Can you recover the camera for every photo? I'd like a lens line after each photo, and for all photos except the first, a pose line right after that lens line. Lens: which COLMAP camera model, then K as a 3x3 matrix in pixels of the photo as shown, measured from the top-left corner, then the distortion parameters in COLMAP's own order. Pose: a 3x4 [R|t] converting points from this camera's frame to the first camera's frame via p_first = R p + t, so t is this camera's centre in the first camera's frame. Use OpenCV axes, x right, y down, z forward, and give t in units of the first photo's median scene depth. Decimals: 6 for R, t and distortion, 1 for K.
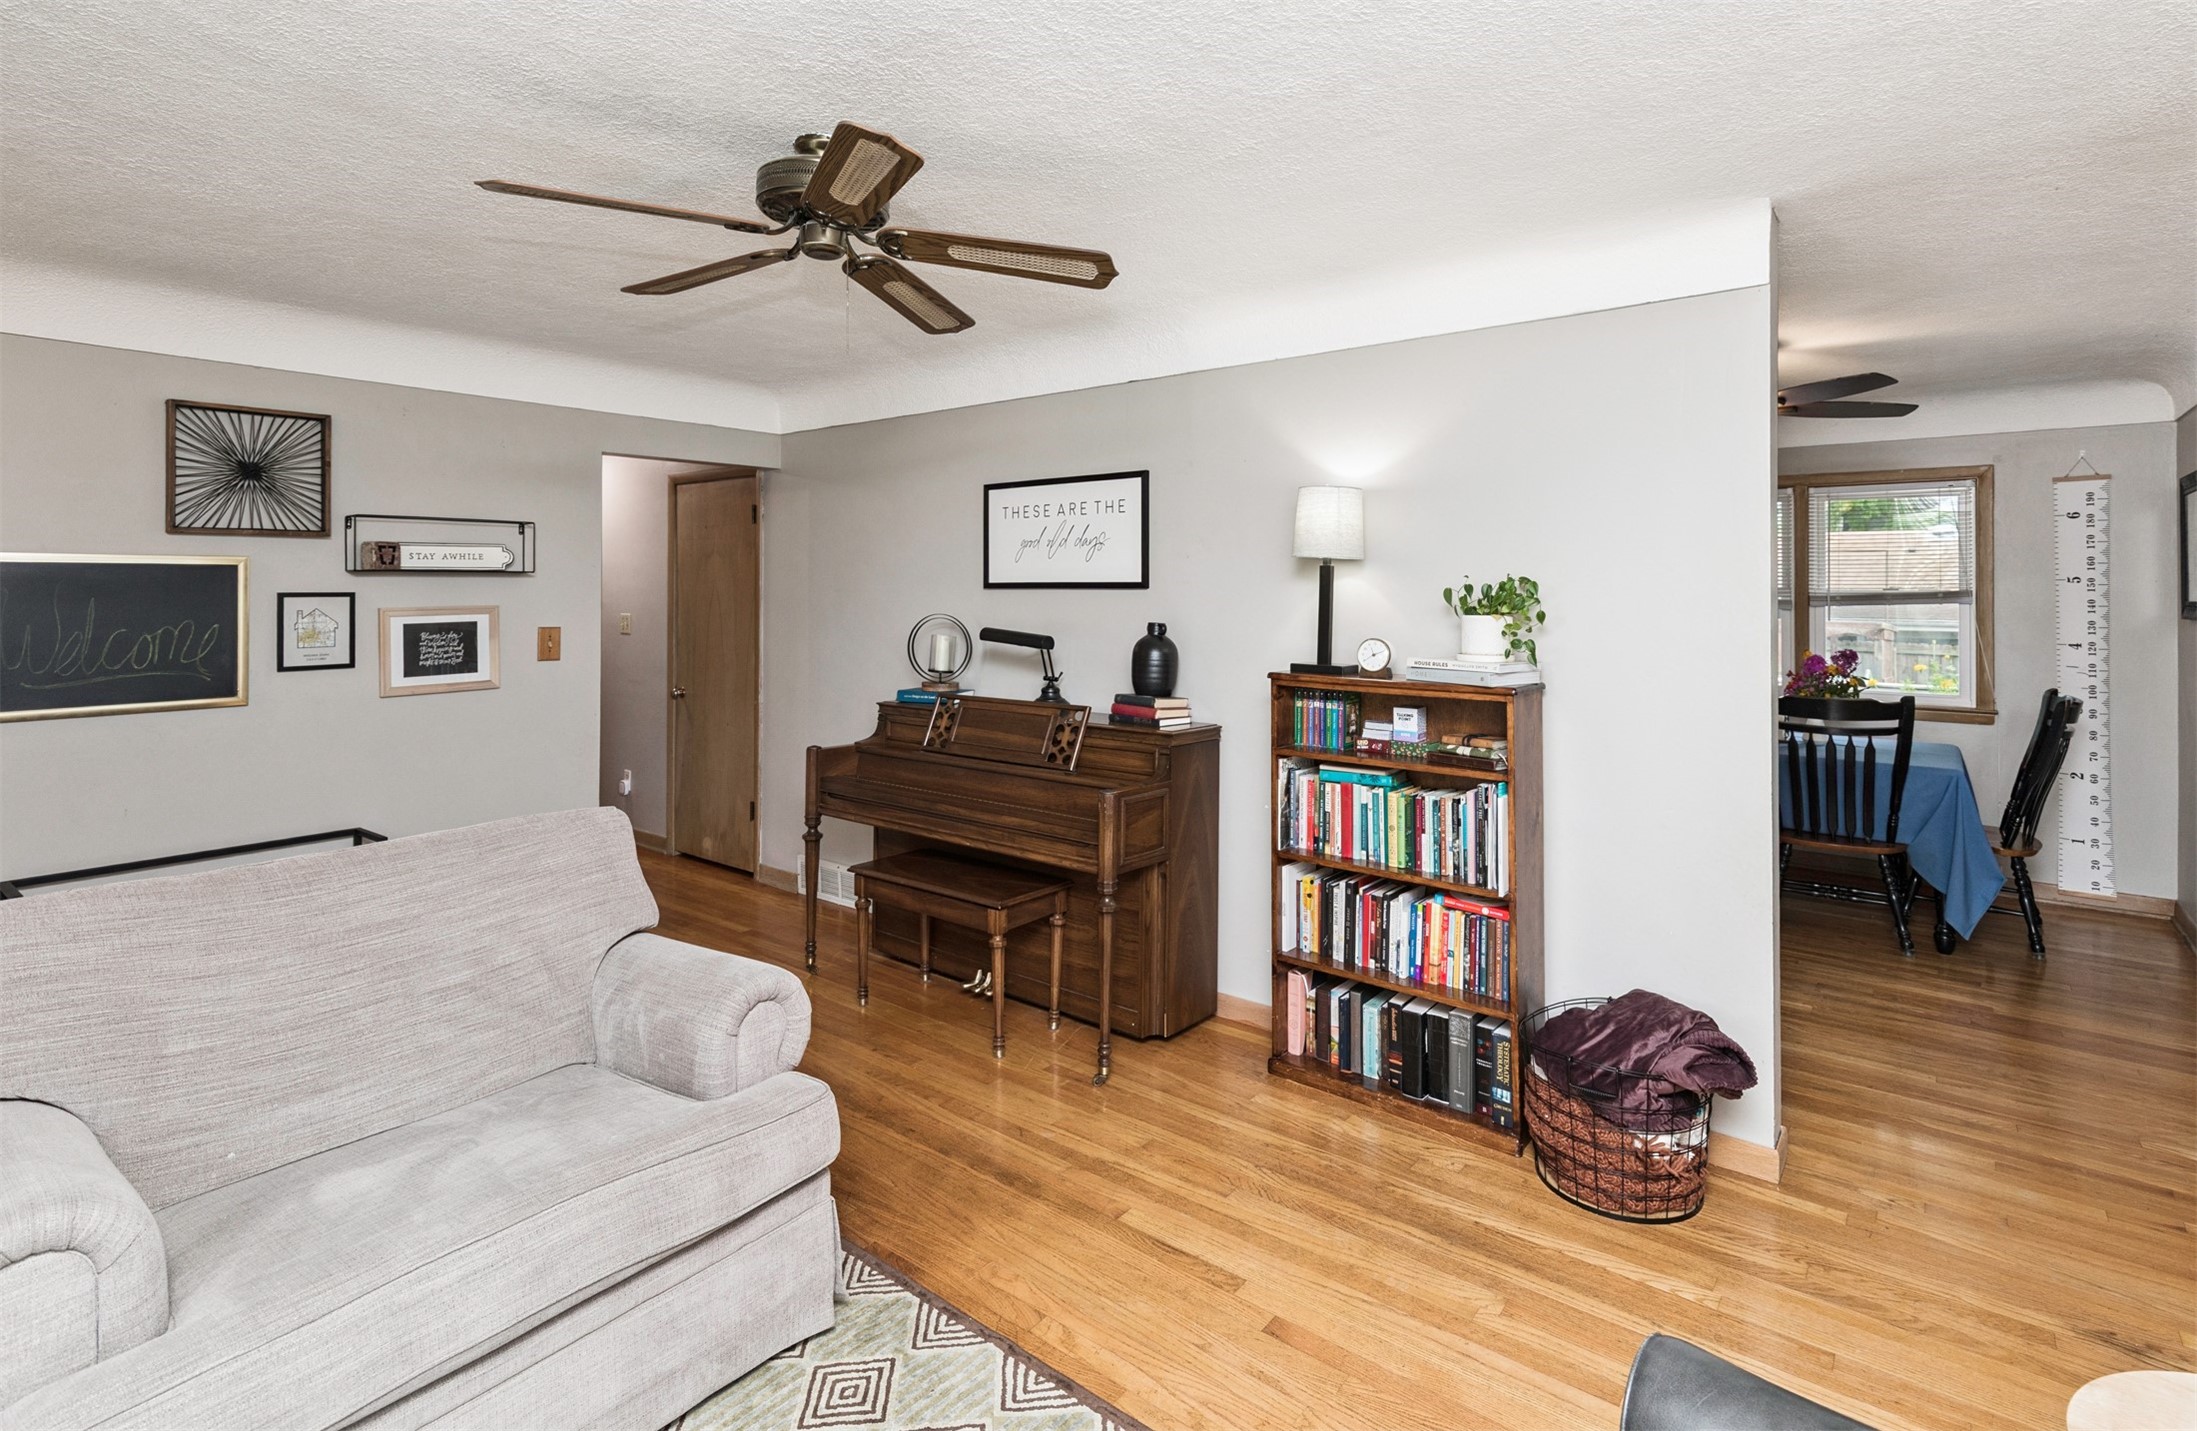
lens RADIAL K [[1057.3, 0, 1105.4], [0, 1057.3, 577.6], [0, 0, 1]] dist [0.001221, 0.000462]
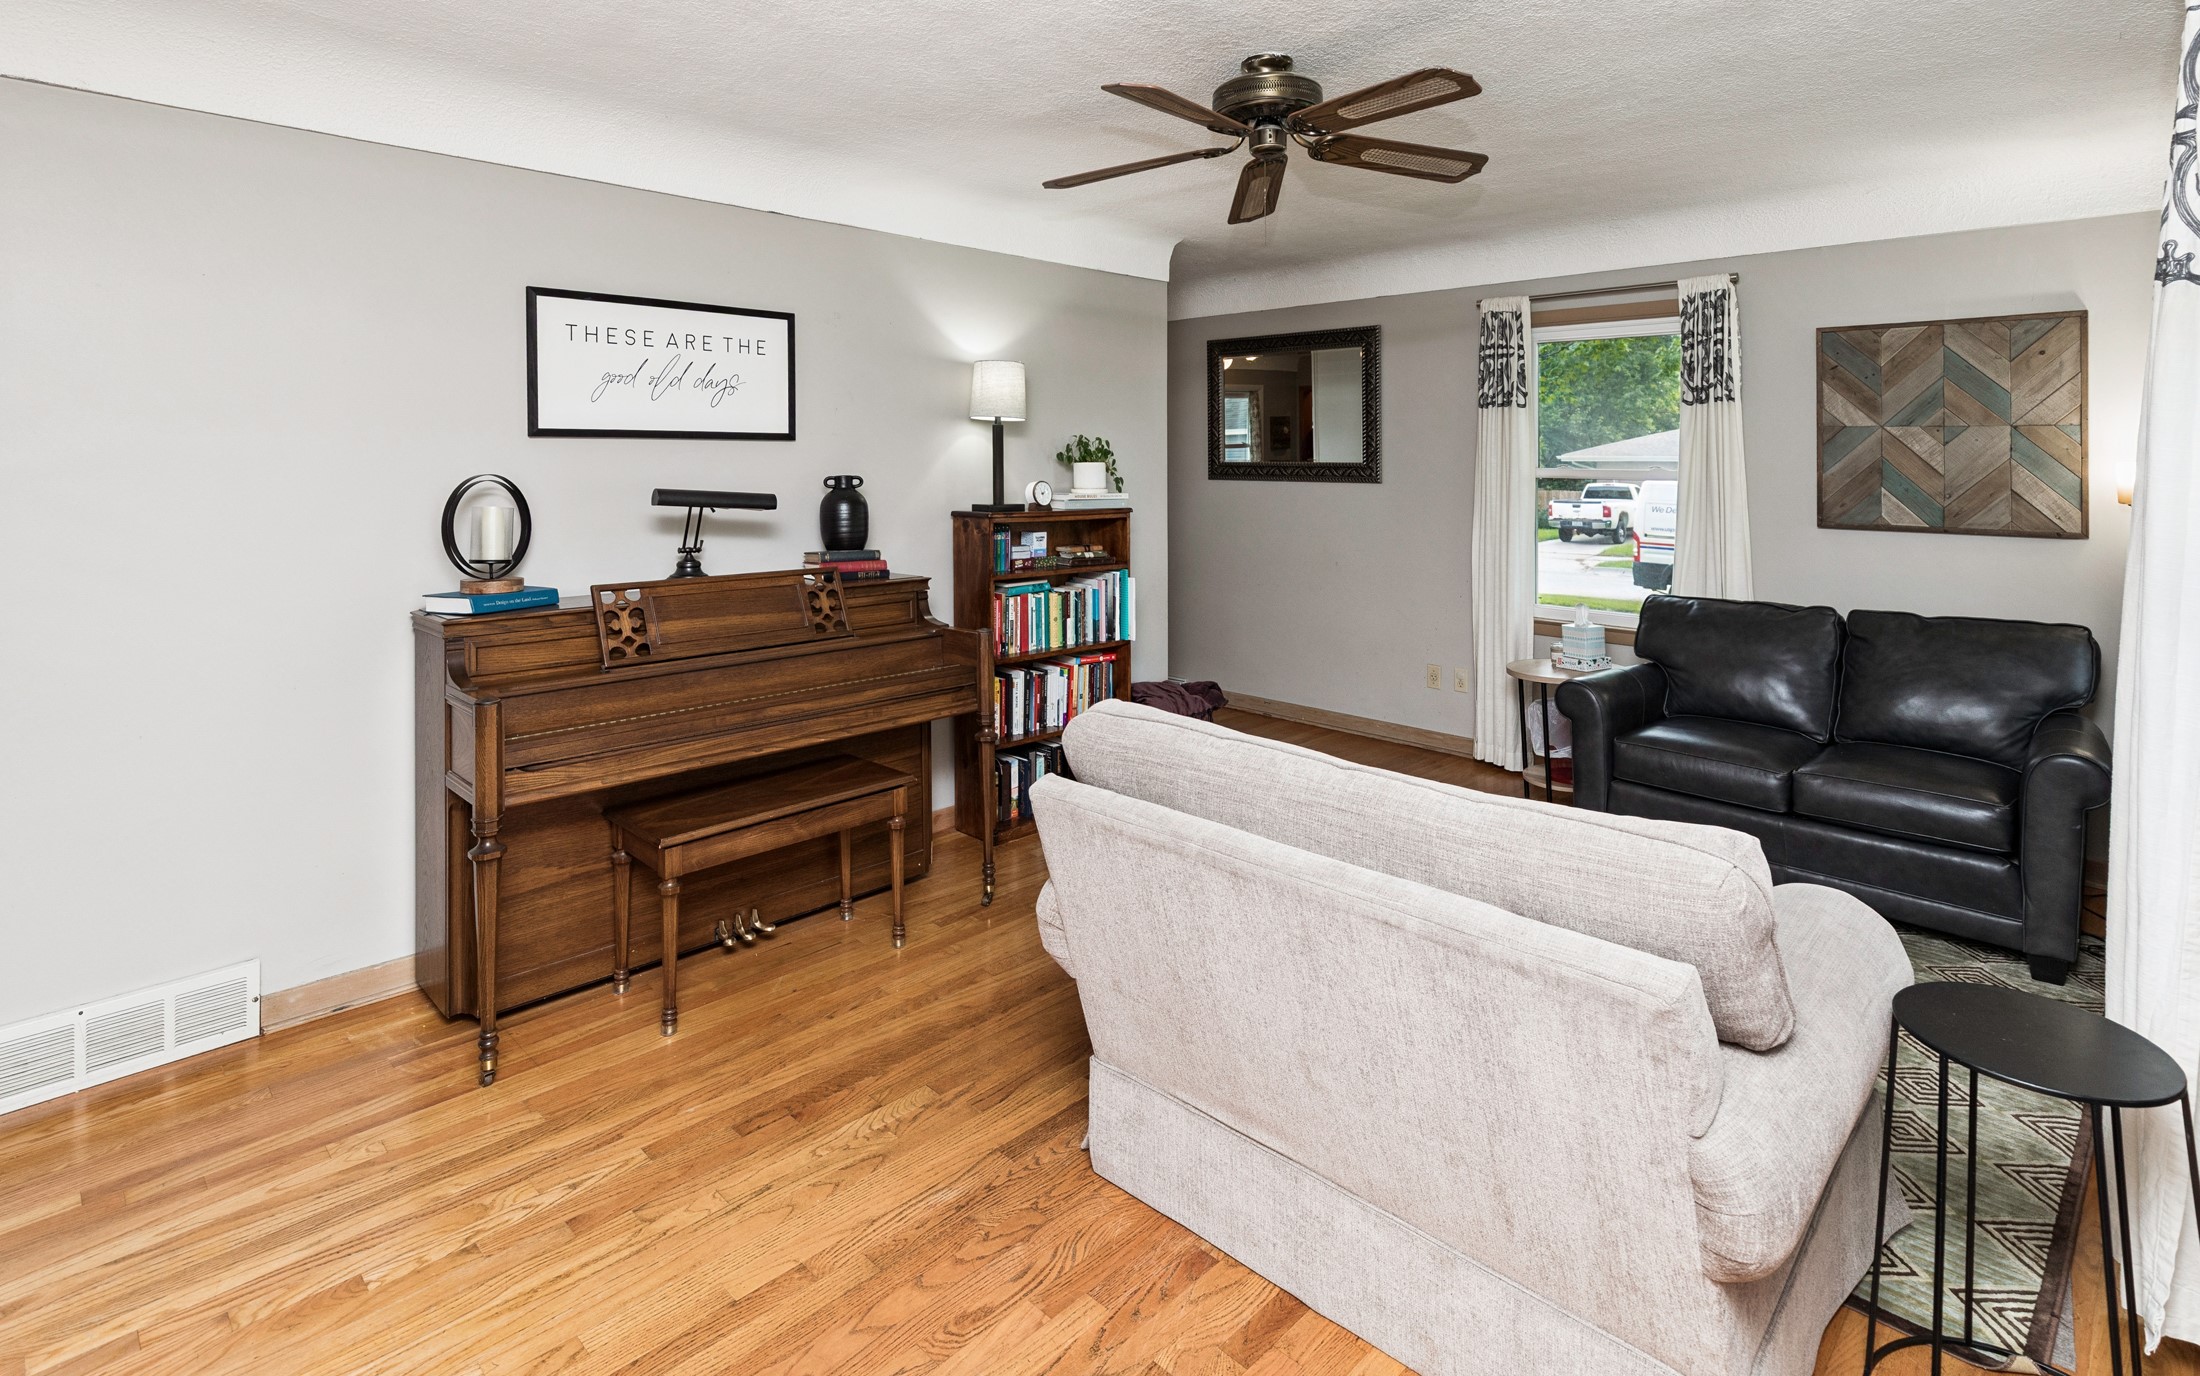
lens RADIAL K [[1028.9, 0, 1096.2], [0, 1028.9, 448.1], [0, 0, 1]] dist [0.003036, 0.001362]
pose [[0.143828, 0.007836, 0.989572, -0.970301], [-0.015534, 0.999863, -0.005659, 0.021565], [-0.989481, -0.014558, 0.143930, 0.712101]]
